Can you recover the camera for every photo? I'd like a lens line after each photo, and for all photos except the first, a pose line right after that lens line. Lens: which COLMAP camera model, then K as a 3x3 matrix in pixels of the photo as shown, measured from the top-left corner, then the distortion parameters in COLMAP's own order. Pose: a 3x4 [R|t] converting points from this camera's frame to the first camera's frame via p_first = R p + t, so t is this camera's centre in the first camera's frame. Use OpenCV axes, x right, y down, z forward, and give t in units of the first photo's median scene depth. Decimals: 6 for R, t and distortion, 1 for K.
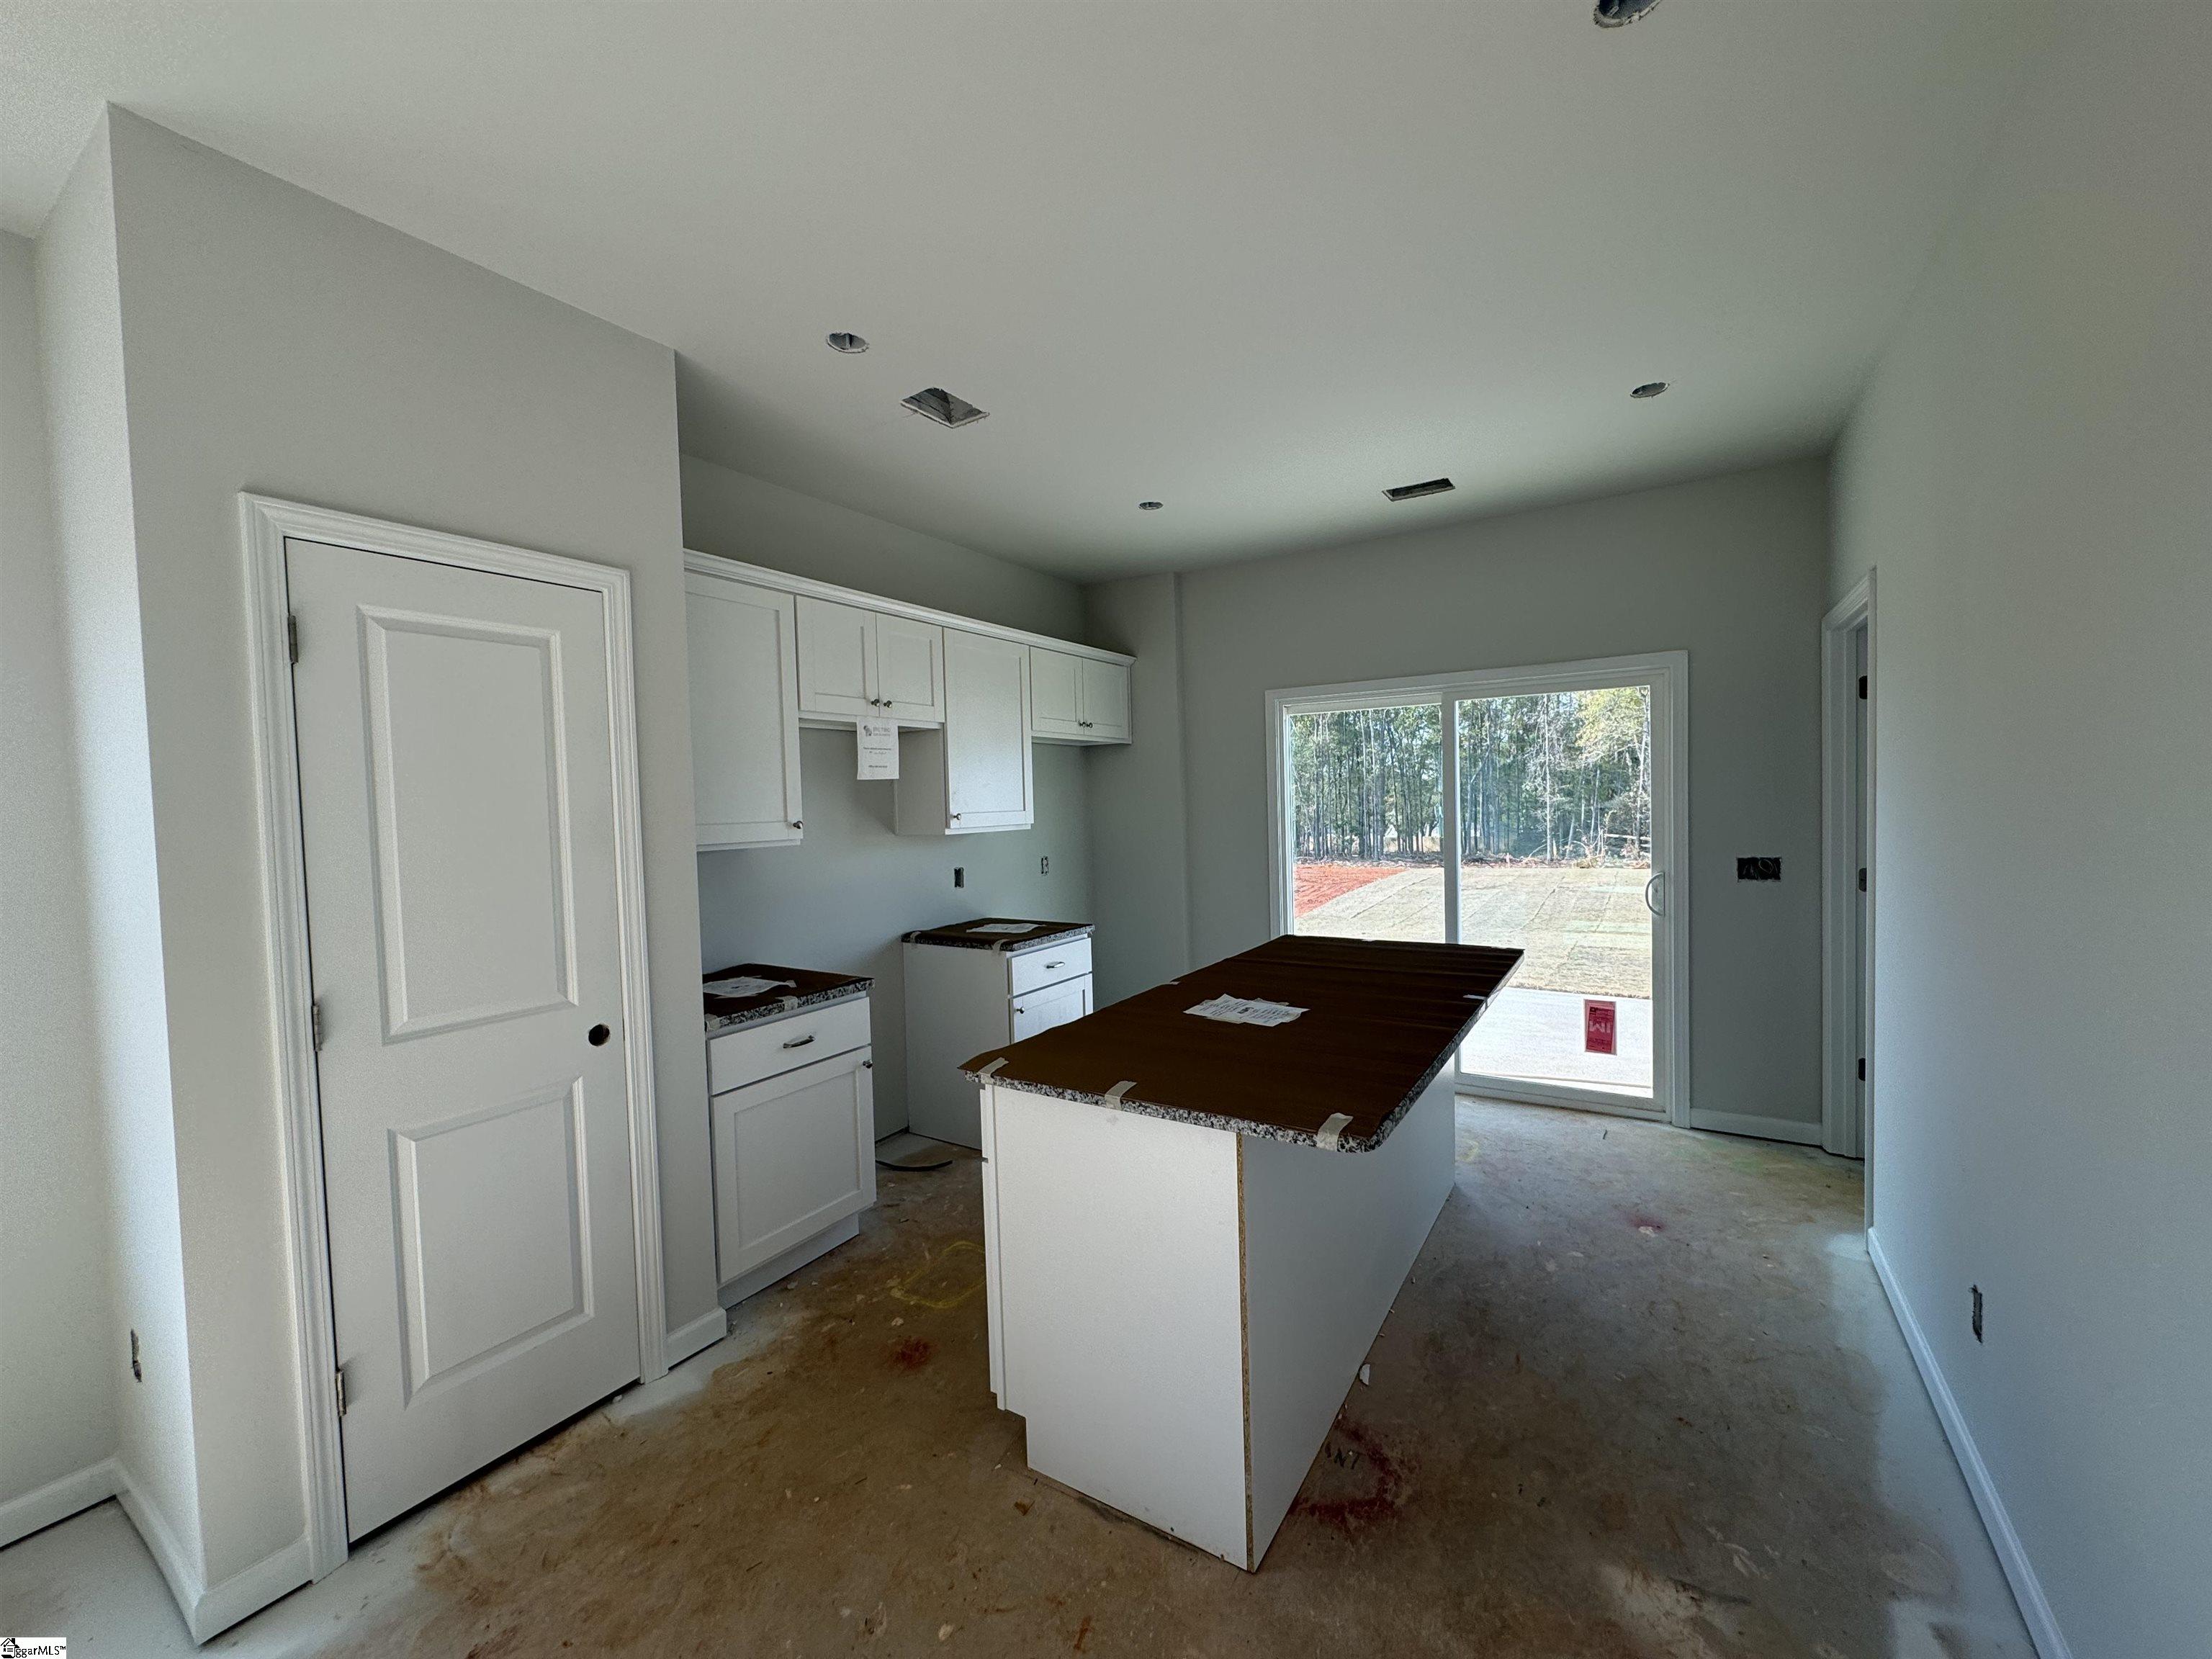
lens RADIAL K [[884.7, 0, 1106.0], [0, 884.7, 829.5], [0, 0, 1]] dist [-0.001689, -0.000395]
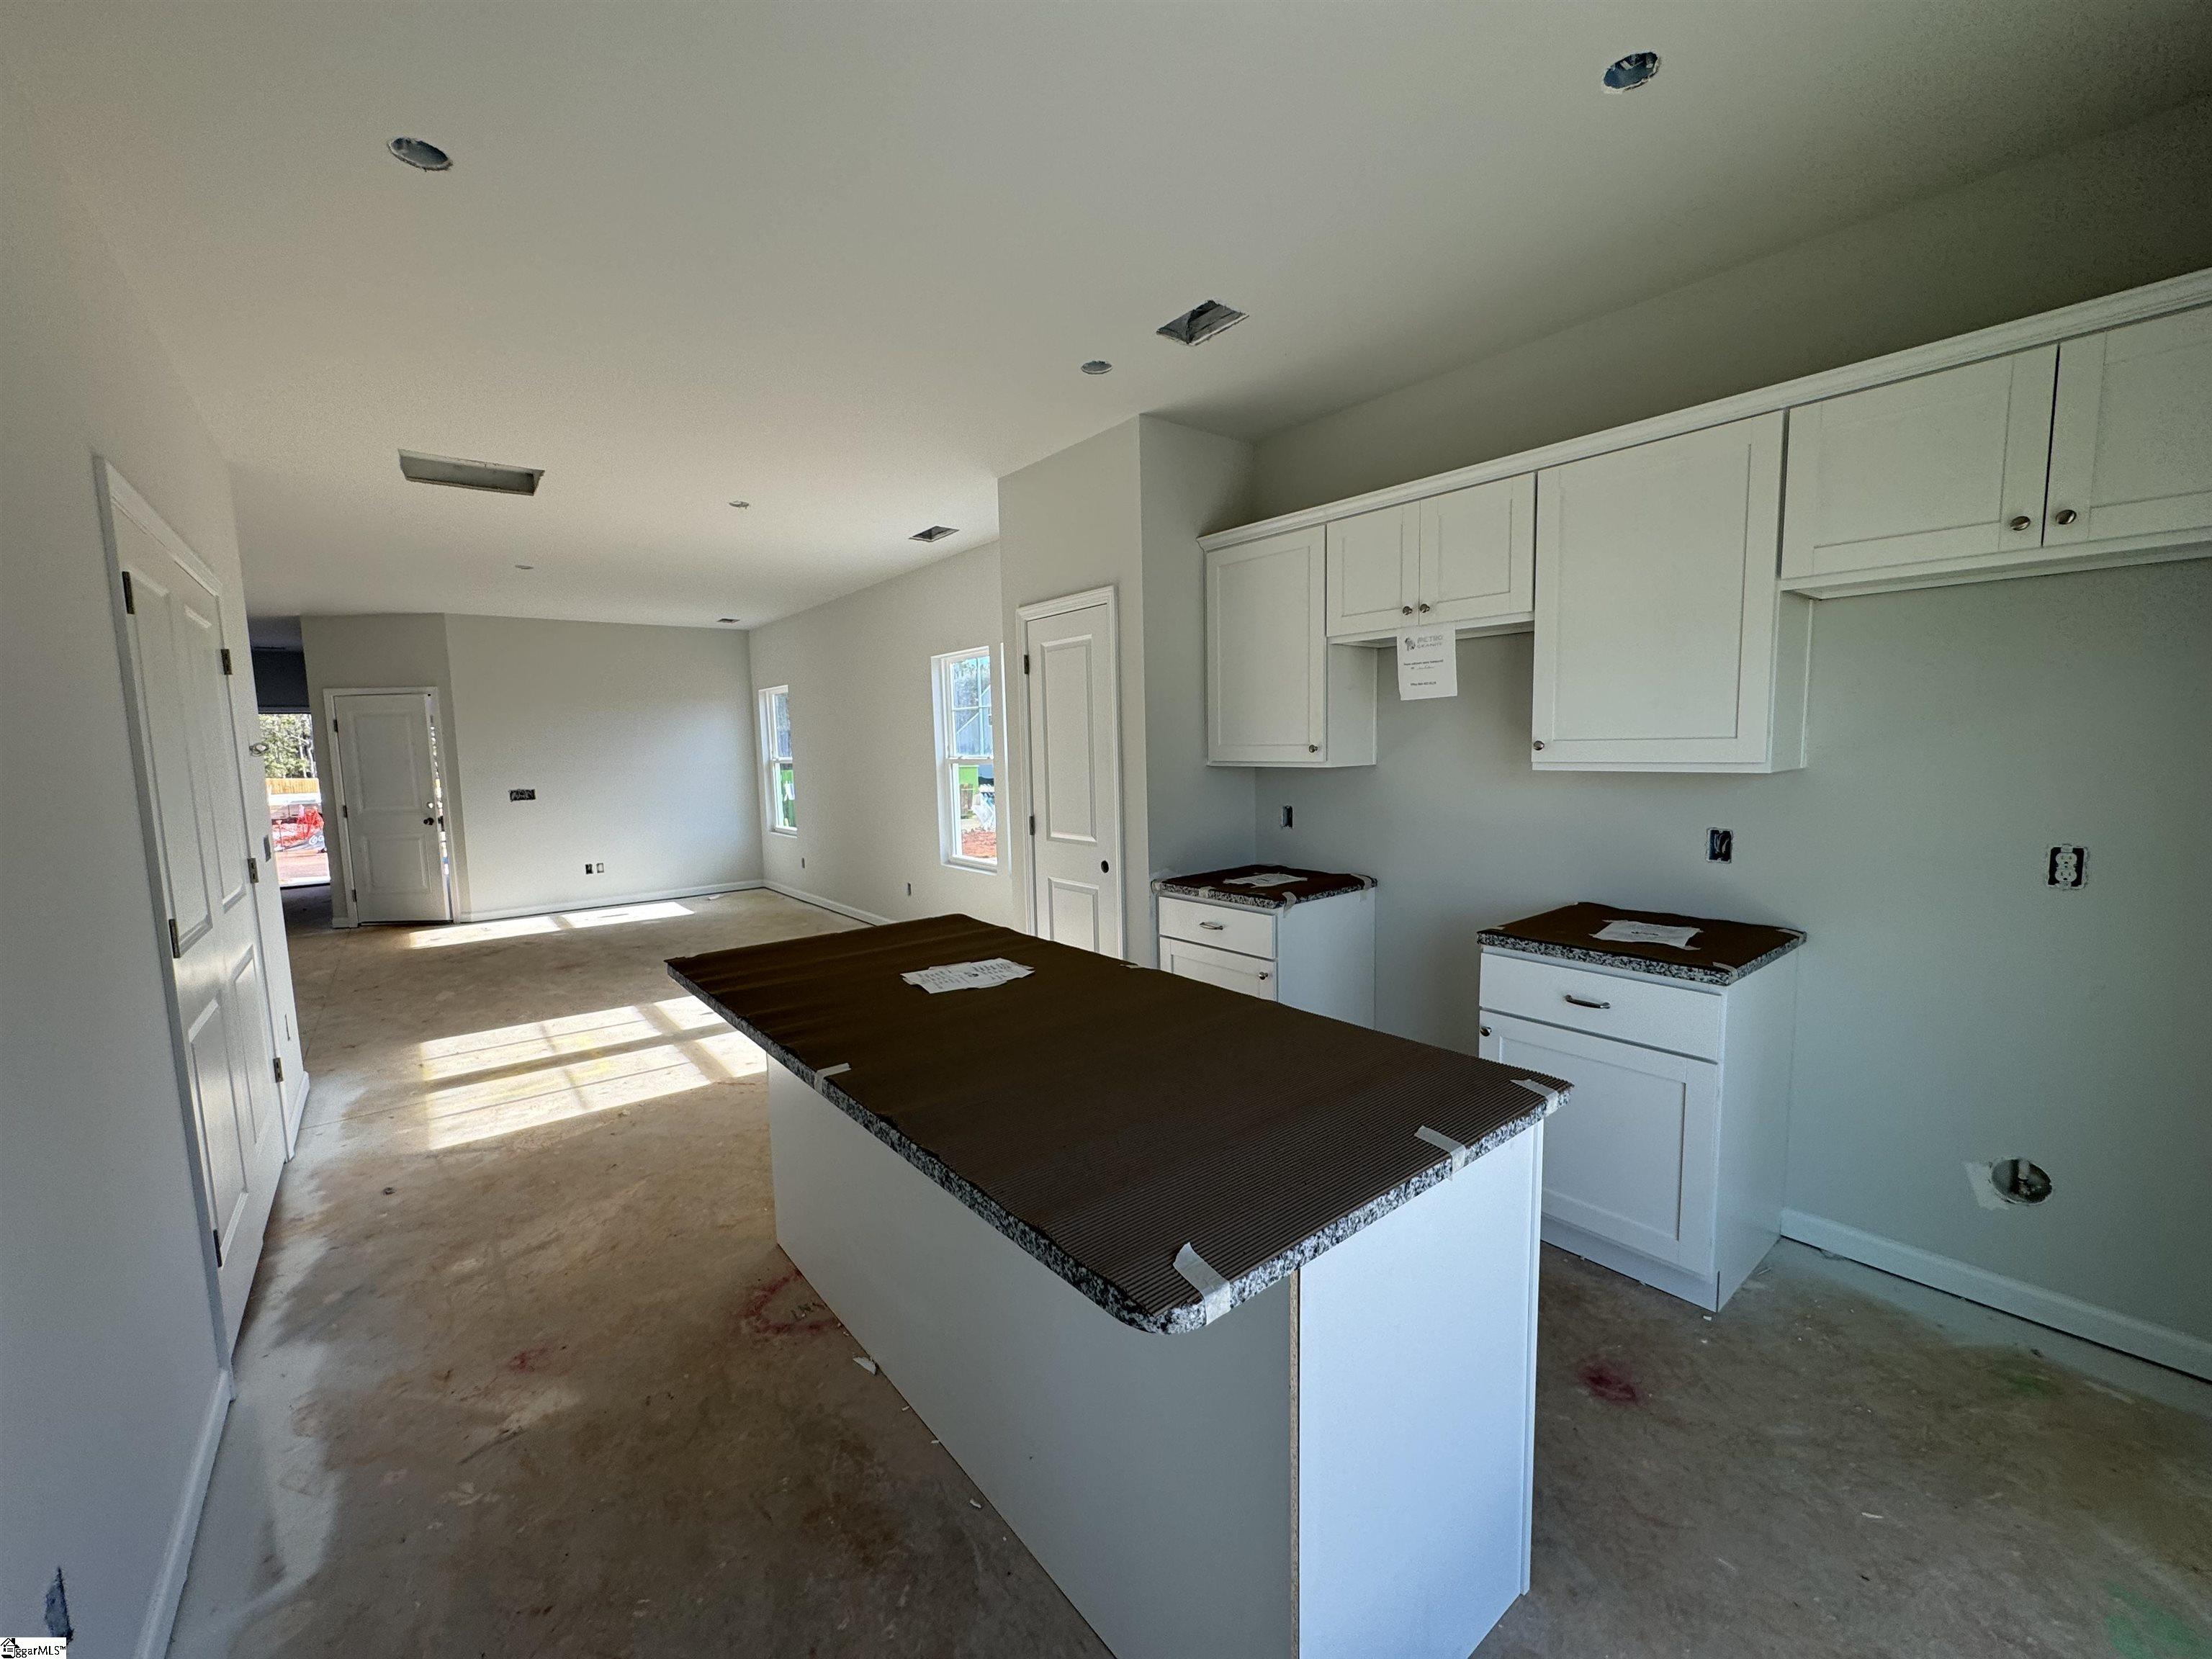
lens RADIAL K [[884.7, 0, 1106.0], [0, 884.7, 829.5], [0, 0, 1]] dist [-0.001689, -0.000395]
pose [[-0.320964, 0.128663, -0.938311, 0.743606], [0.000038, 0.990731, 0.135838, -0.053327], [0.947091, 0.043563, -0.317994, 1.105232]]
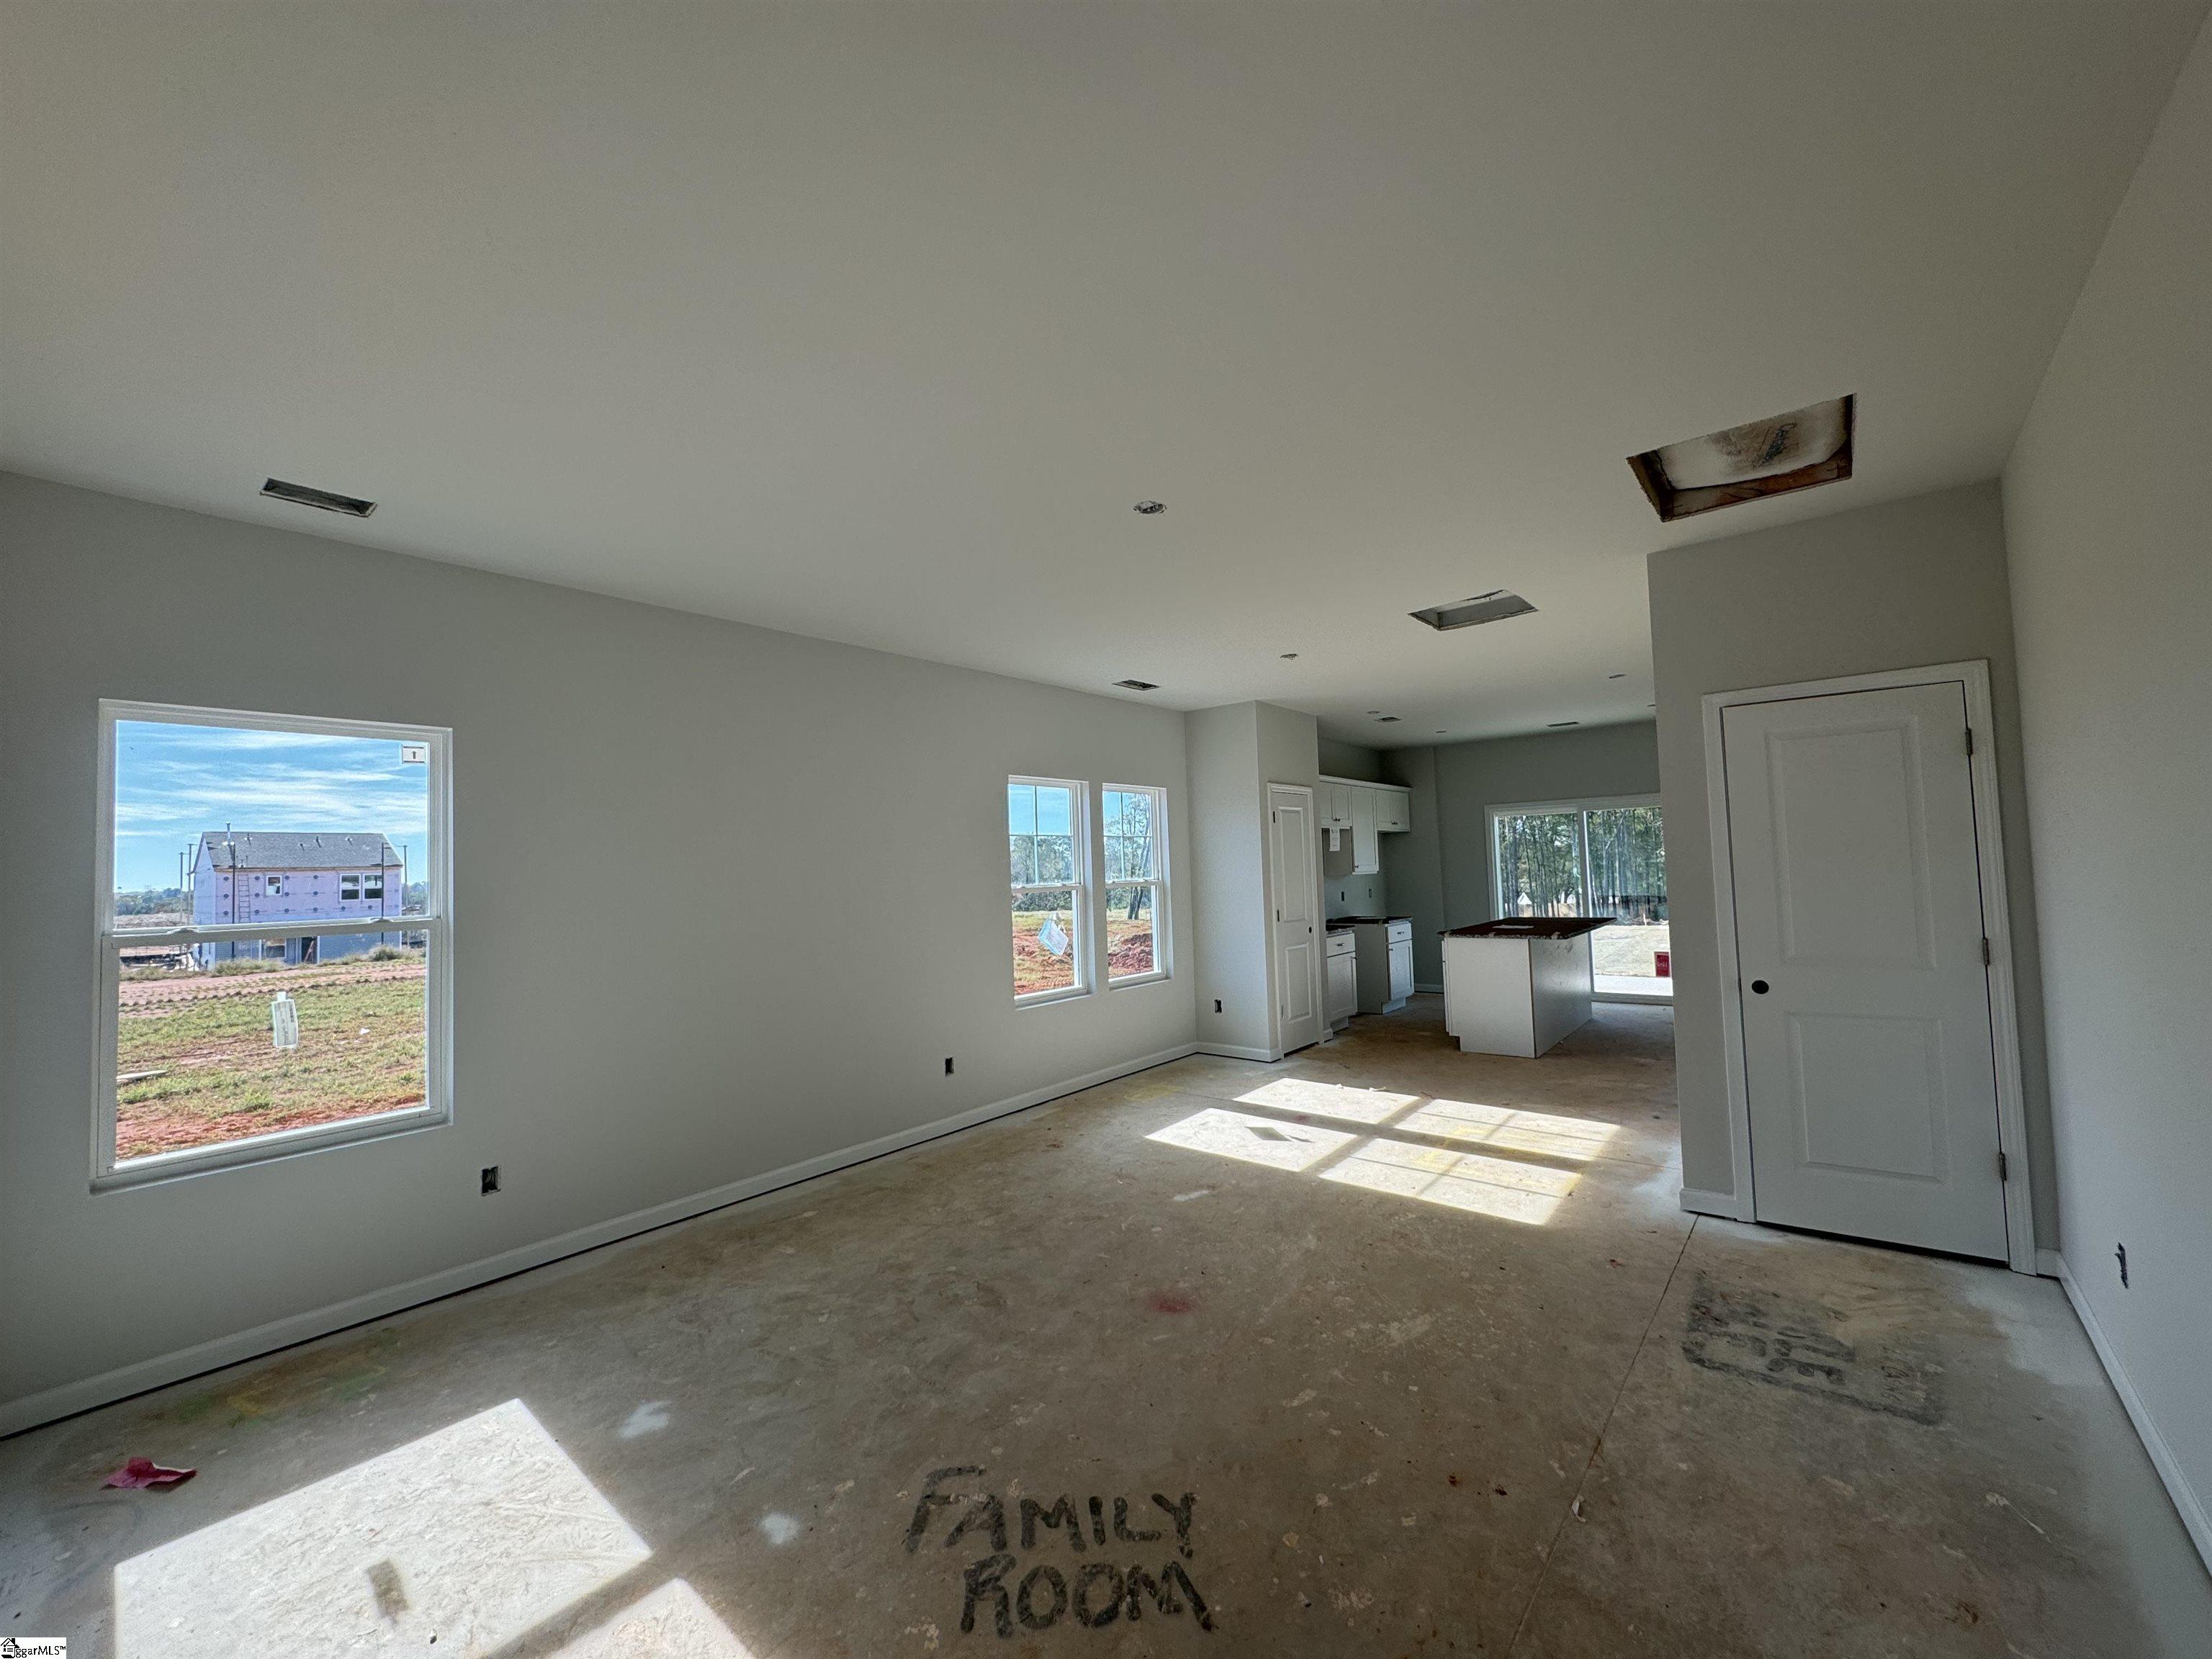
lens RADIAL K [[884.7, 0, 1106.0], [0, 884.7, 829.5], [0, 0, 1]] dist [-0.001689, -0.000395]
pose [[0.992063, -0.010887, -0.125270, -0.651318], [0.001011, 0.996903, -0.078633, 0.085105], [0.125738, 0.077882, 0.989002, -1.690752]]
